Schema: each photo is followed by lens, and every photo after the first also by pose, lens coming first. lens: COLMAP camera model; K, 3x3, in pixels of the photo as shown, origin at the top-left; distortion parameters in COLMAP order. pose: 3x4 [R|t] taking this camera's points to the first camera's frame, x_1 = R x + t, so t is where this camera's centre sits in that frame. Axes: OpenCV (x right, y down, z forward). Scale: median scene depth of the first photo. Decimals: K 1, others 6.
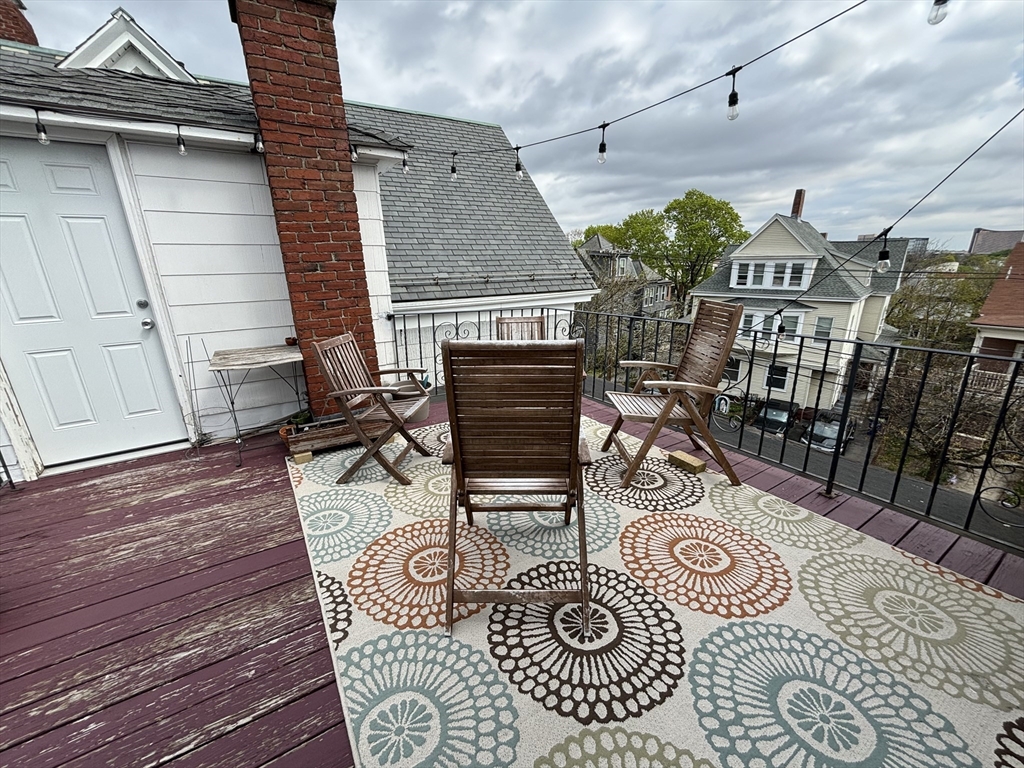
lens RADIAL K [[413.9, 0, 507.7], [0, 413.9, 385.3], [0, 0, 1]] dist [0.002906, -0.000849]
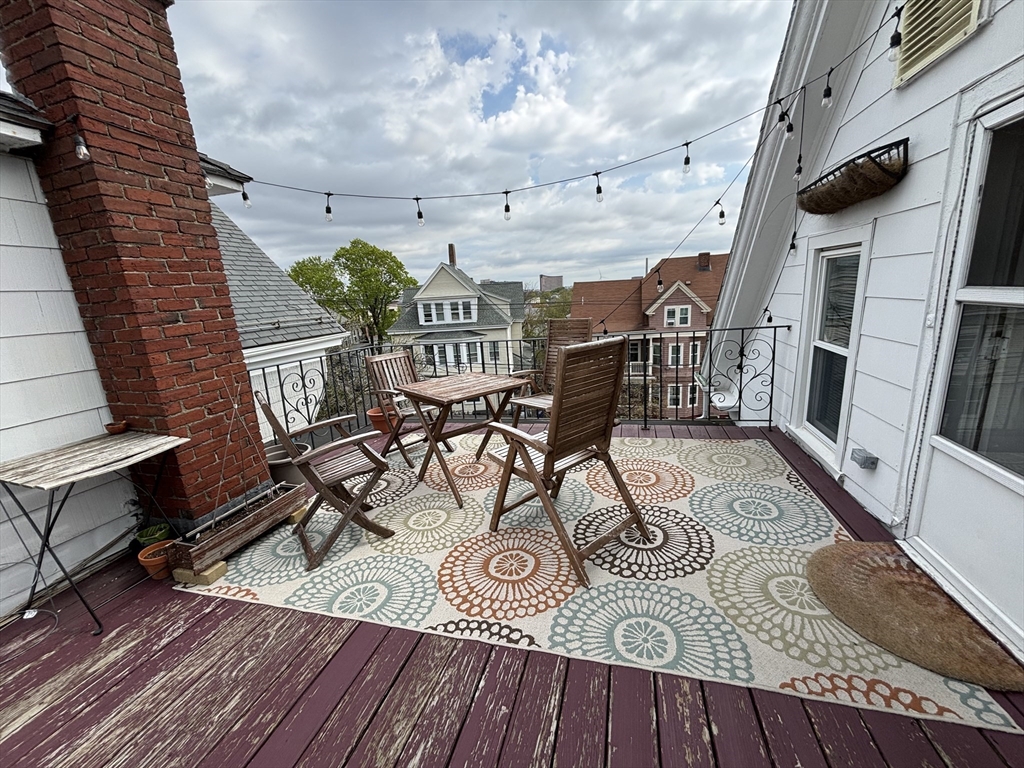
lens RADIAL K [[413.9, 0, 512.3], [0, 413.9, 386.2], [0, 0, 1]] dist [0.002906, -0.000849]
pose [[0.733172, -0.178878, 0.656095, -0.568722], [0.243216, 0.969944, -0.007342, -0.010858], [-0.635063, 0.164956, 0.754642, 0.071439]]
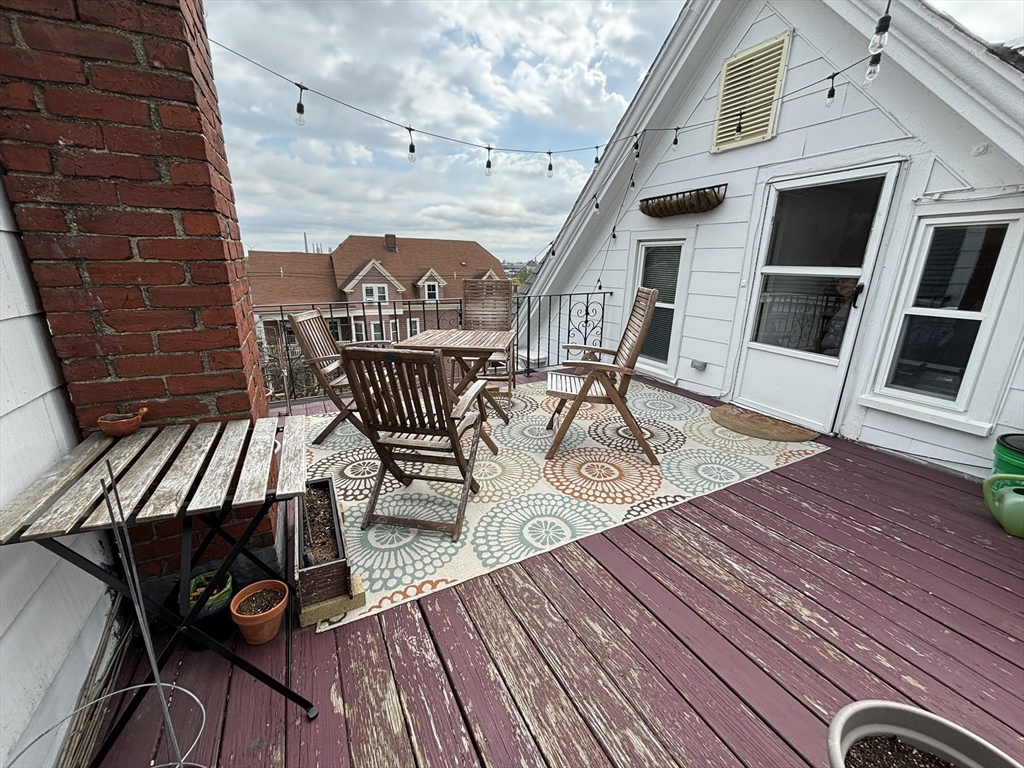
lens RADIAL K [[413.9, 0, 512.2], [0, 413.9, 387.8], [0, 0, 1]] dist [0.002906, -0.000849]
pose [[0.066854, -0.267574, 0.961215, -0.995114], [0.268301, 0.932708, 0.240978, -0.155500], [-0.961013, 0.241785, 0.134146, 0.723615]]
